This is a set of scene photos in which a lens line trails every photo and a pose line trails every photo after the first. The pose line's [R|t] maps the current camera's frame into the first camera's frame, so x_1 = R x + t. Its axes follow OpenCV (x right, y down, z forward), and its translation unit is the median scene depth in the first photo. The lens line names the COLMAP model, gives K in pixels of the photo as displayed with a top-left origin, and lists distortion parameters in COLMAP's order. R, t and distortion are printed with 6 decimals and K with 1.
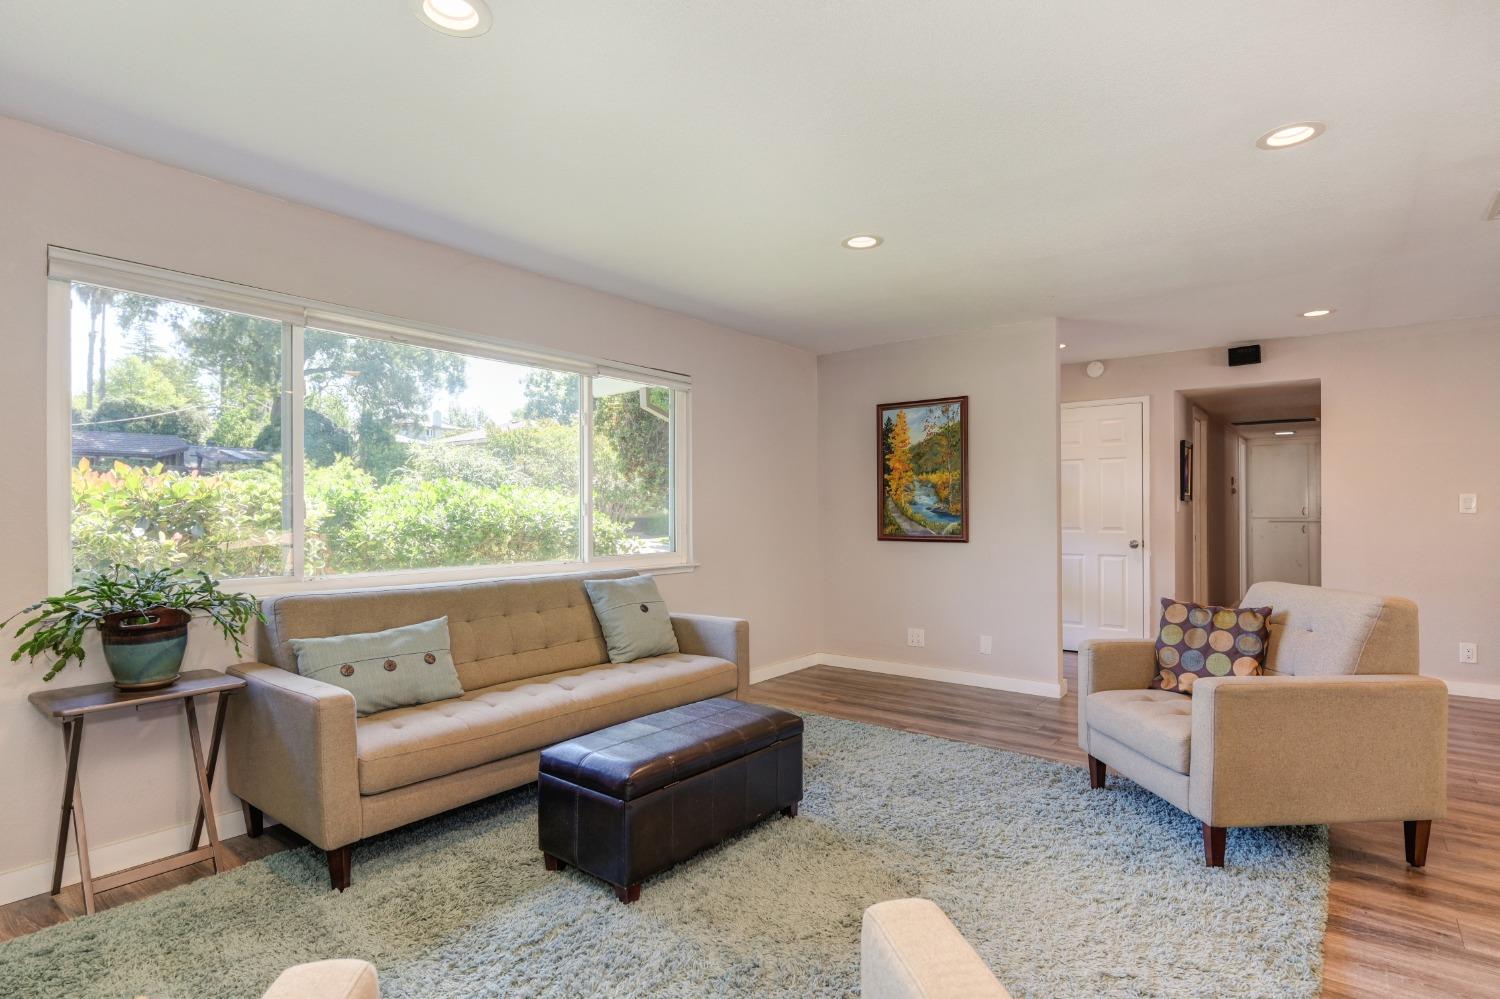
lens RADIAL K [[756.6, 0, 761.0], [0, 756.6, 510.6], [0, 0, 1]] dist [0.000045, -0.000517]
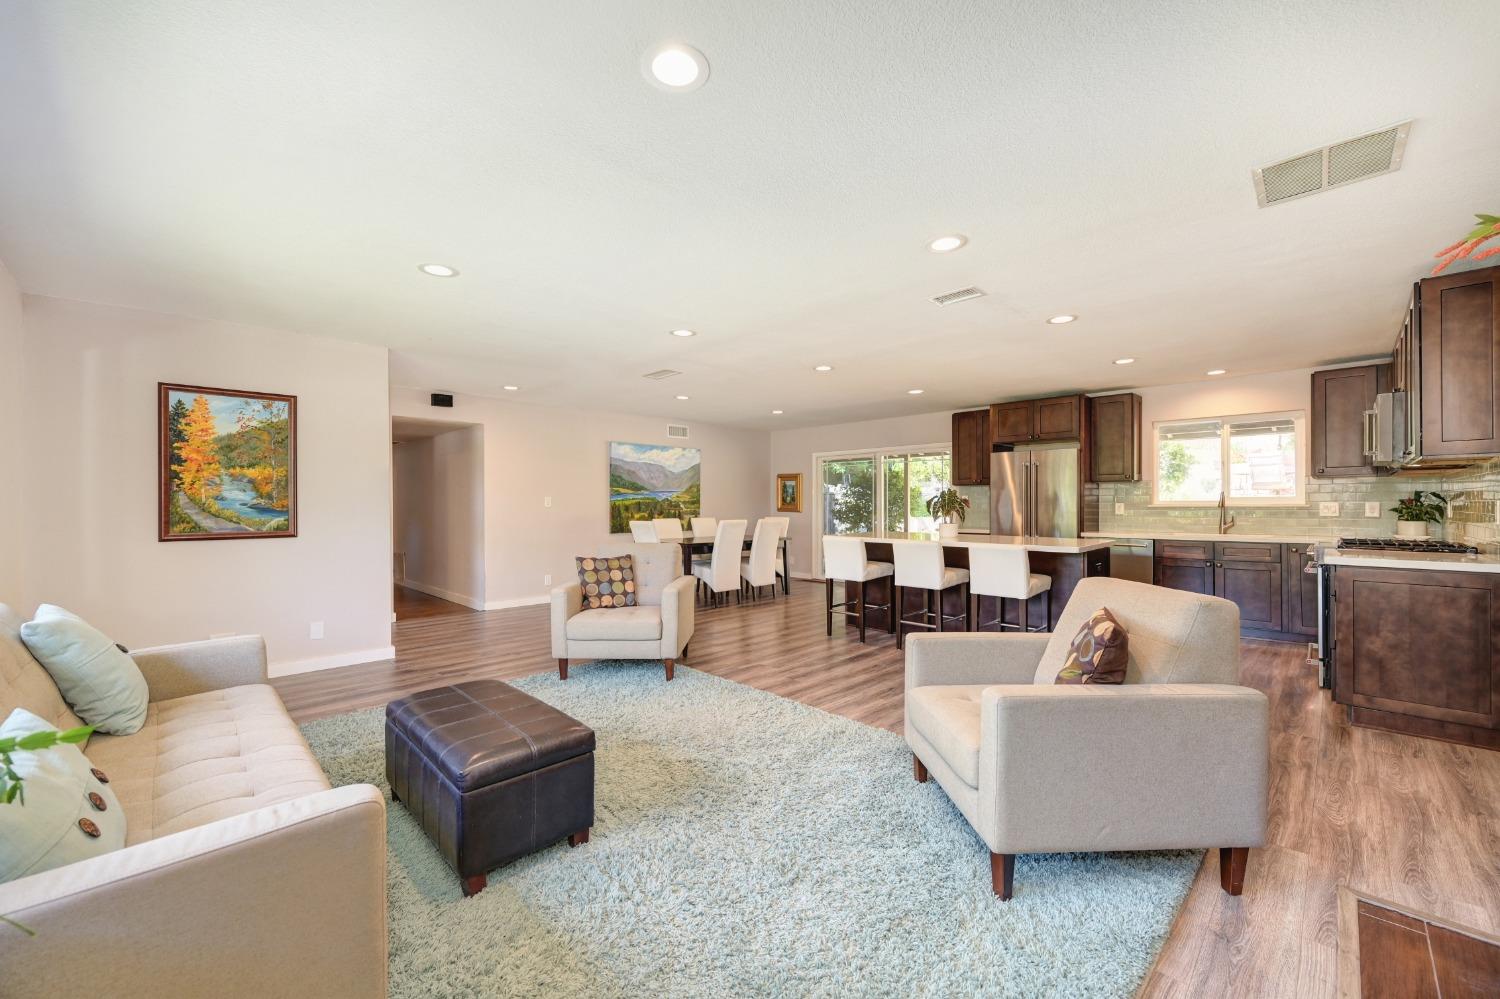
lens RADIAL K [[598.4, 0, 760.3], [0, 598.4, 499.8], [0, 0, 1]] dist [0.000779, 0.000146]
pose [[0.121984, 0.009372, 0.992488, -0.459381], [0.002690, 0.999949, -0.009773, 0.000736], [-0.992528, 0.003862, 0.121953, 0.260838]]
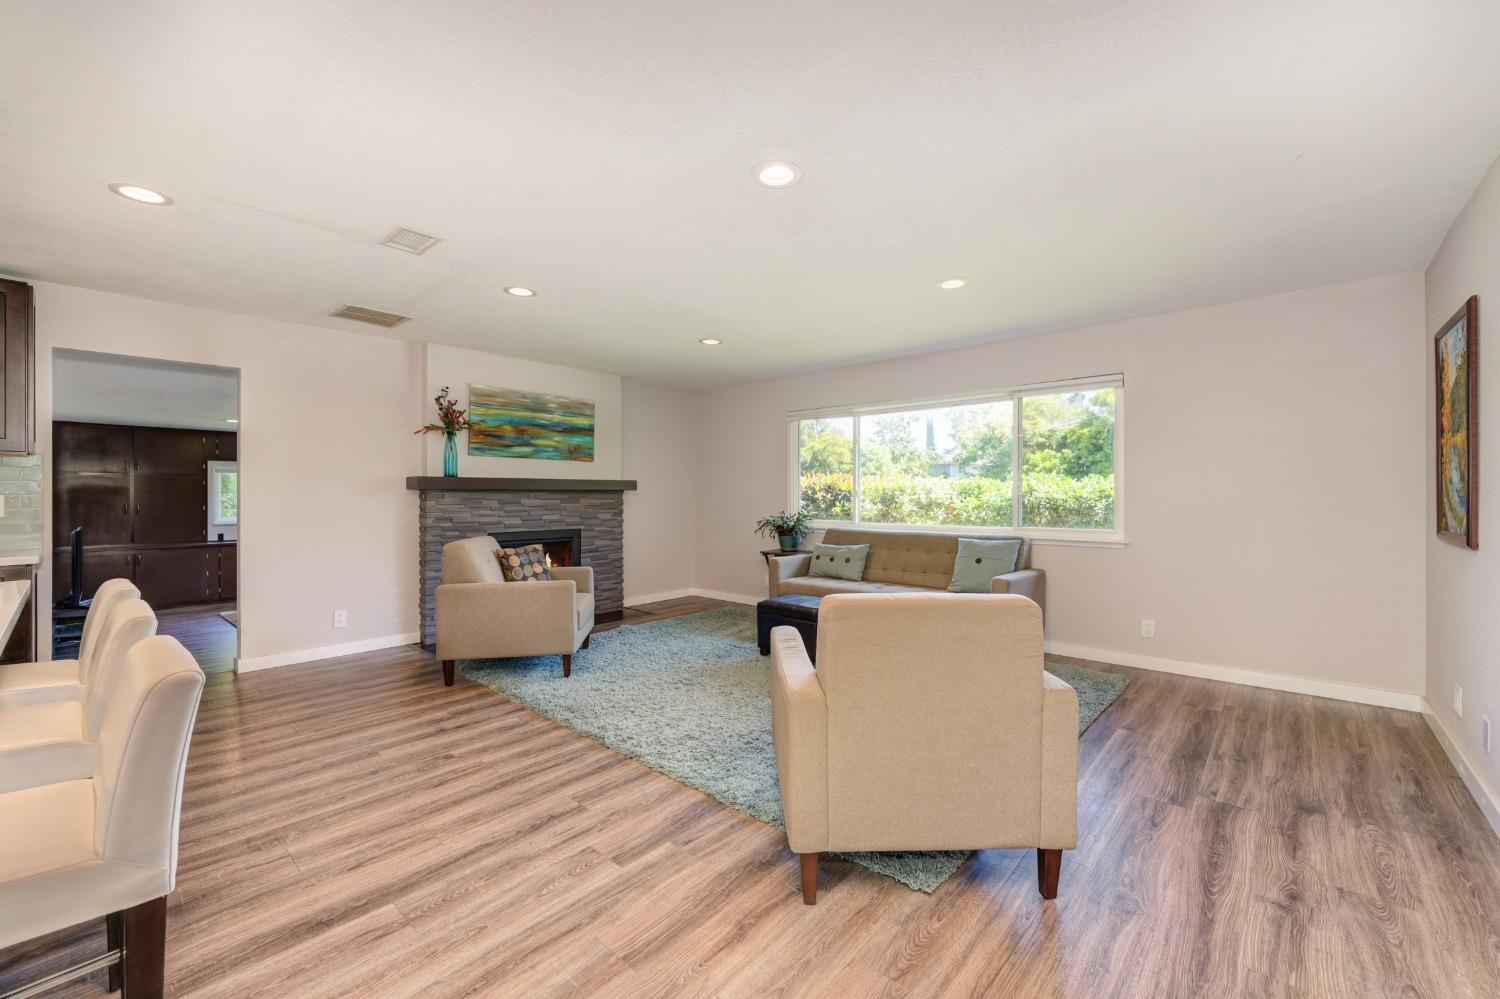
lens RADIAL K [[602.4, 0, 753.8], [0, 602.4, 495.4], [0, 0, 1]] dist [-0.002718, 0.000157]
pose [[-0.070496, 0.003887, -0.997504, 0.753560], [0.003192, 0.999988, 0.003671, -0.001697], [0.997507, -0.002926, -0.070508, 0.475806]]
